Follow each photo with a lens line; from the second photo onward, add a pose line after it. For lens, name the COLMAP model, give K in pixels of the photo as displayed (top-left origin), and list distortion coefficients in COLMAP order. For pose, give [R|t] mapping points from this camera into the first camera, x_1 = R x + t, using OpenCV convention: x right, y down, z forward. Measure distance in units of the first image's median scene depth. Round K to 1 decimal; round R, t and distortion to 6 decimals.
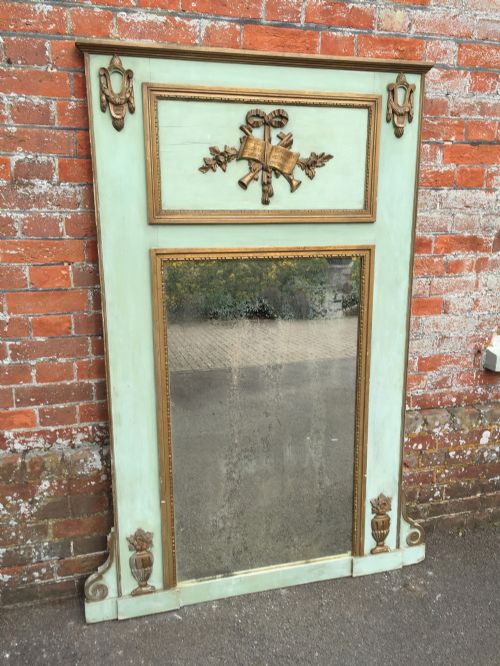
lens RADIAL K [[560.8, 0, 255.5], [0, 560.8, 349.1], [0, 0, 1]] dist [0.071857, -0.089095]
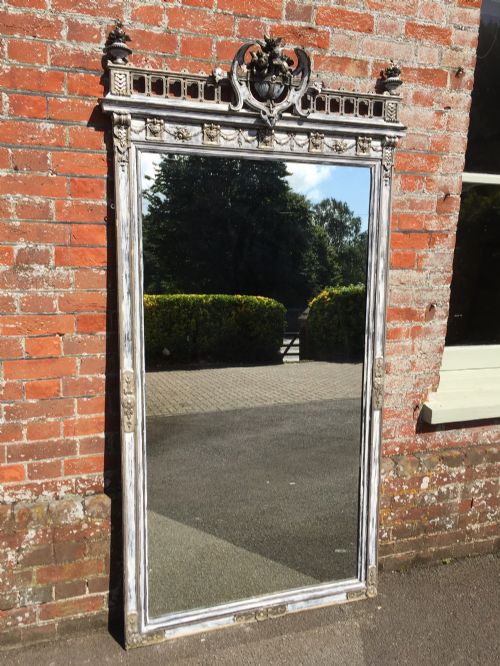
lens RADIAL K [[572.6, 0, 254.7], [0, 572.6, 340.5], [0, 0, 1]] dist [0.081228, -0.113750]
pose [[0.997767, 0.001486, 0.066770, -0.013729], [0.004242, 0.996323, -0.085566, -0.036000], [-0.066651, 0.085658, 0.994093, -0.178309]]
